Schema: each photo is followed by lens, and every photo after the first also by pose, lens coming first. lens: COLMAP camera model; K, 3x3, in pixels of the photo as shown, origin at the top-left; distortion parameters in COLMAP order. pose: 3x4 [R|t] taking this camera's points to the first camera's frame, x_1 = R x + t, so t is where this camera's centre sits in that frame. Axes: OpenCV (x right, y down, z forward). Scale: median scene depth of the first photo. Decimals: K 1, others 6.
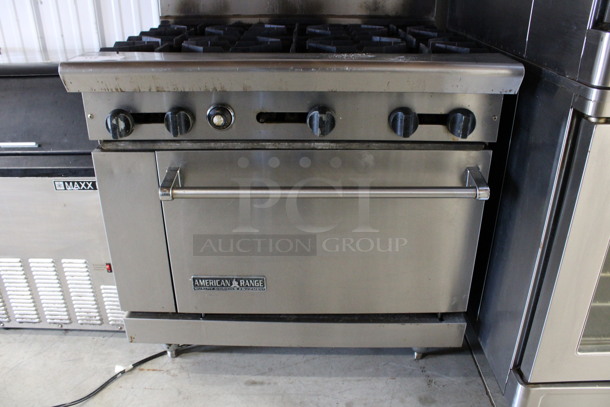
lens RADIAL K [[509.1, 0, 305.0], [0, 509.1, 203.5], [0, 0, 1]] dist [-0.158439, 0.135177]
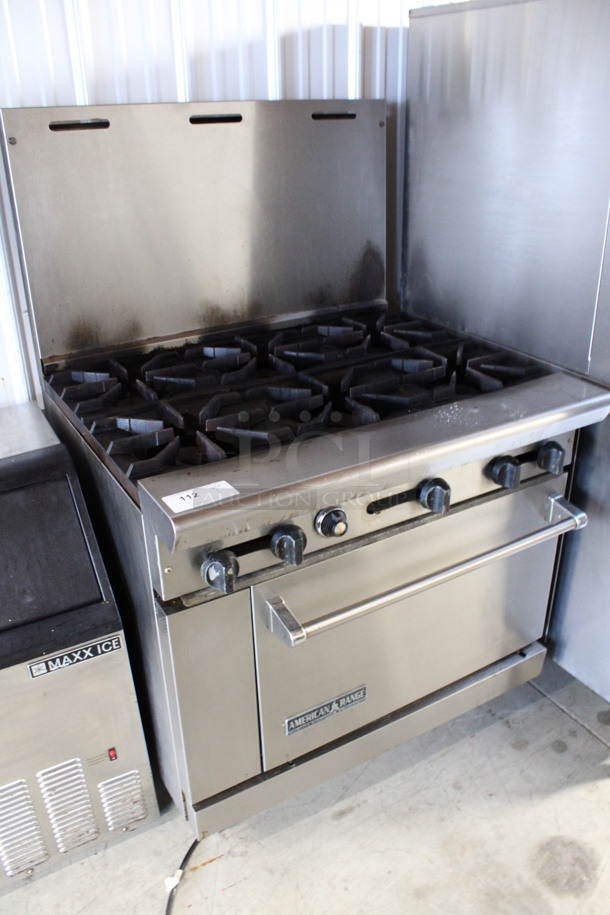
lens RADIAL K [[763.6, 0, 311.4], [0, 763.6, 470.7], [0, 0, 1]] dist [-0.158439, 0.135177]
pose [[0.850056, -0.245504, 0.465974, -0.557820], [0.235718, 0.968502, 0.080256, -0.267666], [-0.471000, 0.041617, 0.881151, -0.025806]]
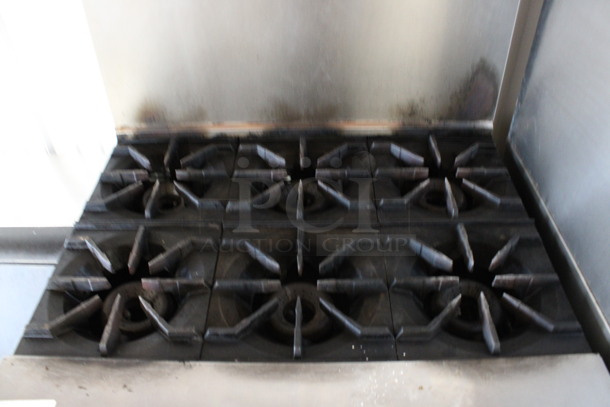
lens RADIAL K [[509.1, 0, 305.0], [0, 509.1, 203.5], [0, 0, 1]] dist [-0.158439, 0.135177]
pose [[0.999643, -0.017092, -0.020520, 0.001511], [0.022089, 0.961032, 0.275554, -0.537418], [0.015011, -0.275909, 0.961067, 0.308322]]
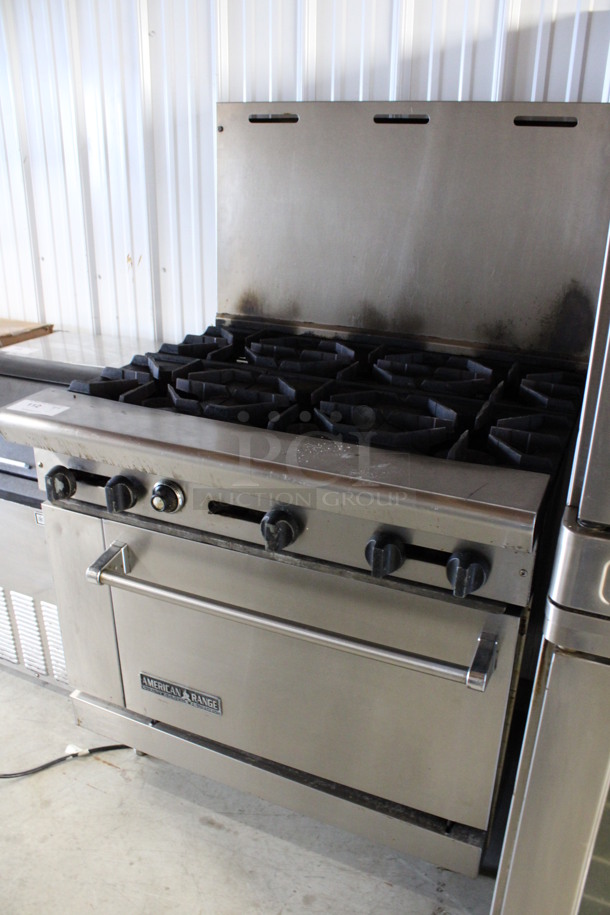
lens RADIAL K [[763.6, 0, 311.4], [0, 763.6, 470.7], [0, 0, 1]] dist [-0.158439, 0.135177]
pose [[0.914674, 0.172074, -0.365736, 0.356271], [-0.183886, 0.982944, 0.002579, -0.195571], [0.359941, 0.064895, 0.930715, -0.020570]]
